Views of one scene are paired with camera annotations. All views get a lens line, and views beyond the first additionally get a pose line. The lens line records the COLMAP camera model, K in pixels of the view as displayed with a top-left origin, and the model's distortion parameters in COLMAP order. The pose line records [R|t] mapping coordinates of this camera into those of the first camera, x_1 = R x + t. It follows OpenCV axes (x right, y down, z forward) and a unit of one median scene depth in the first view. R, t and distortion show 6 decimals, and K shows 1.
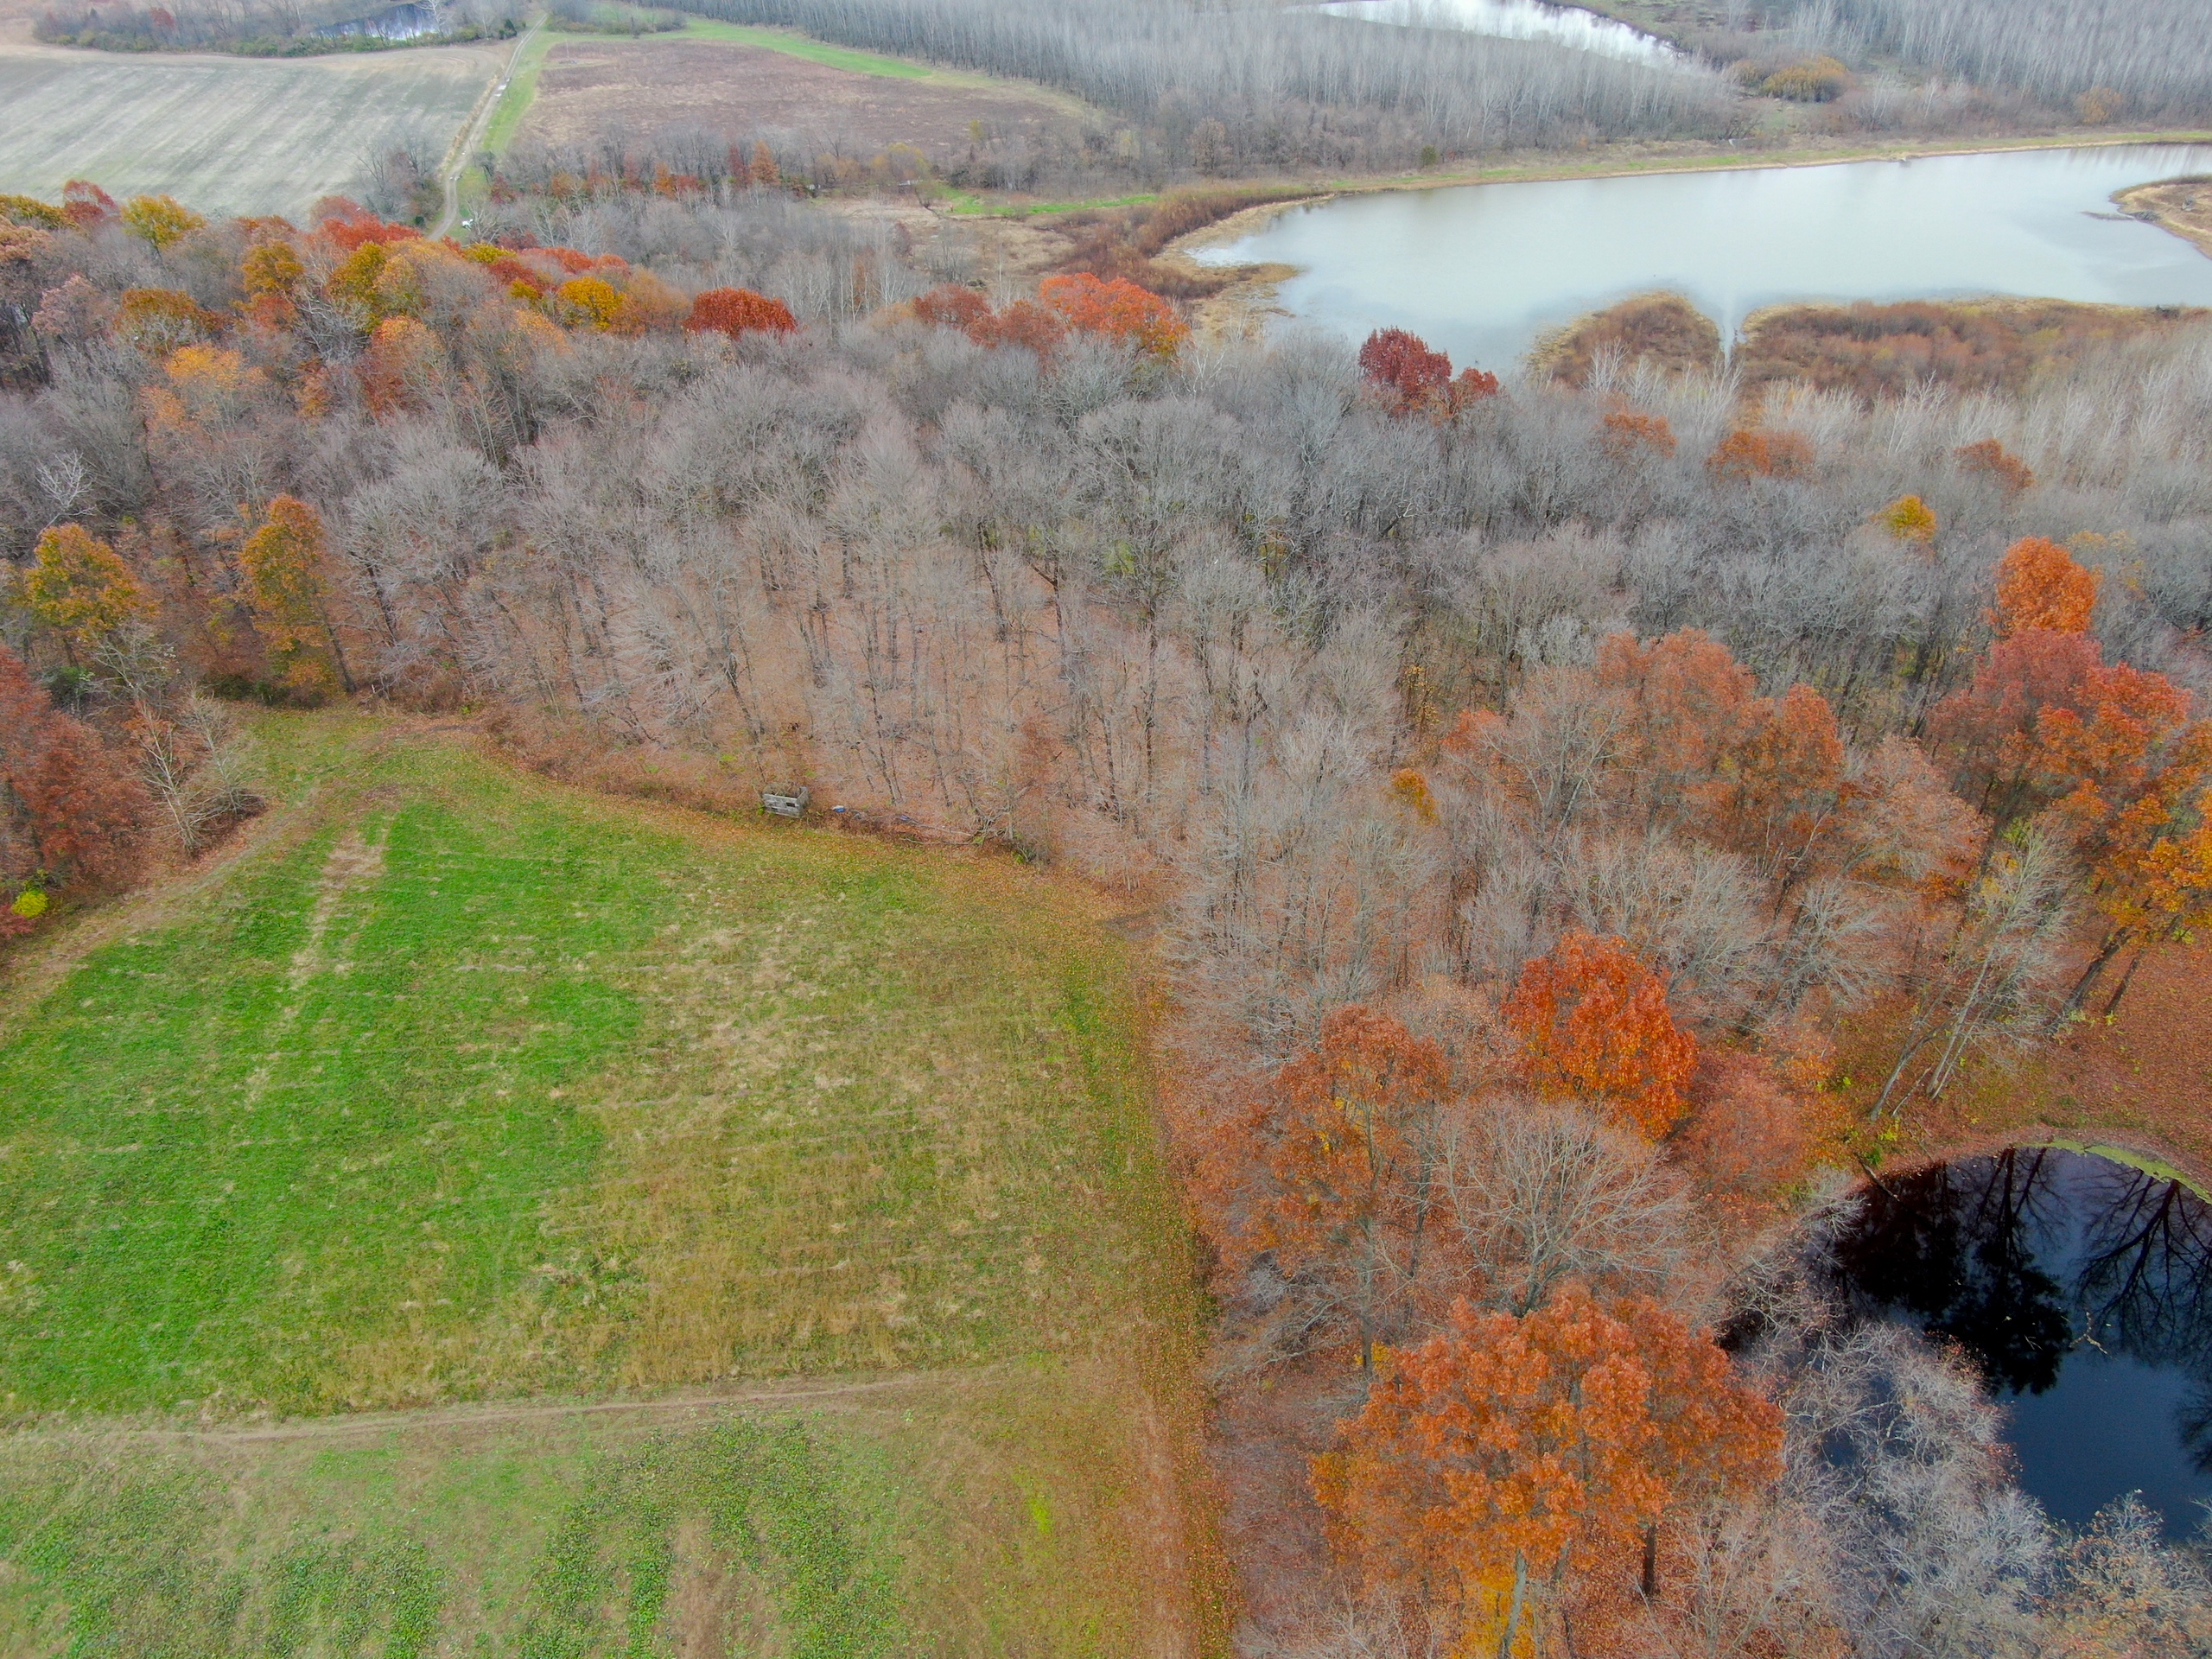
lens RADIAL K [[1569.3, 0, 1114.7], [0, 1569.3, 827.4], [0, 0, 1]] dist [-0.023913, 0.008249]
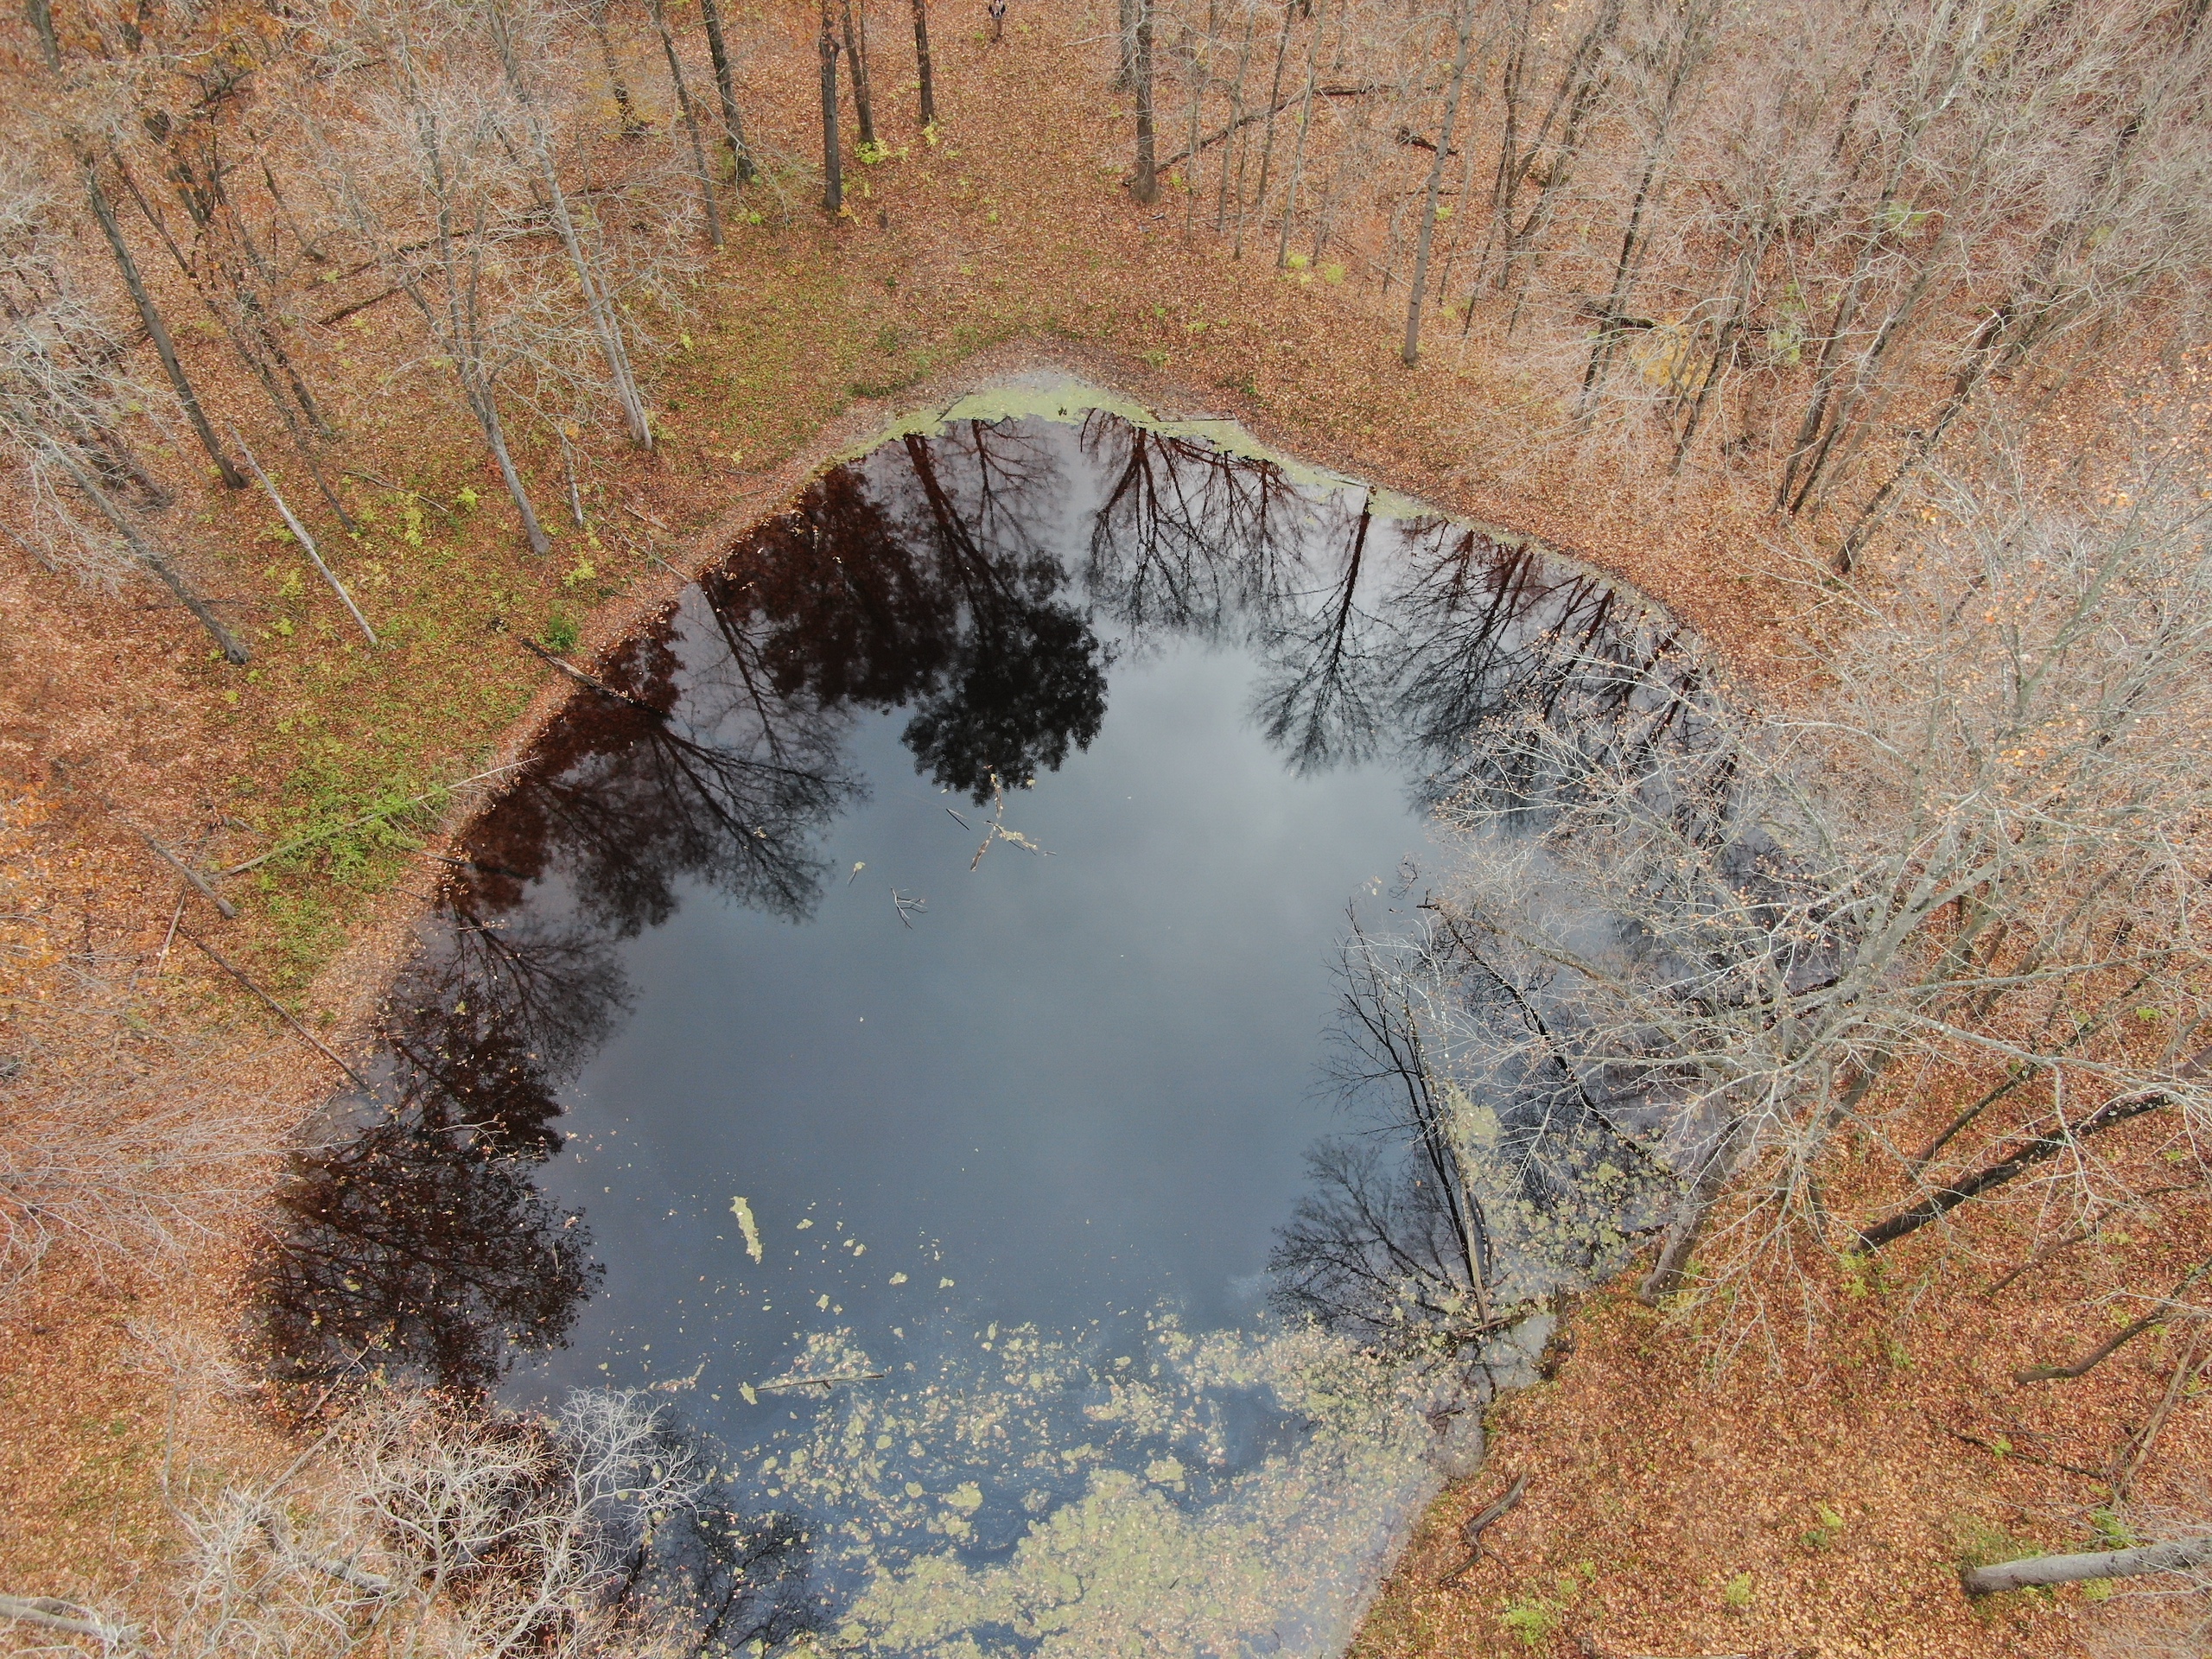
lens RADIAL K [[1569.3, 0, 1092.9], [0, 1569.3, 837.5], [0, 0, 1]] dist [-0.023913, 0.008249]
pose [[0.816686, -0.505796, 0.277839, 0.461309], [0.332762, 0.806103, 0.489354, 0.081542], [-0.471480, -0.307195, 0.826643, 0.511348]]
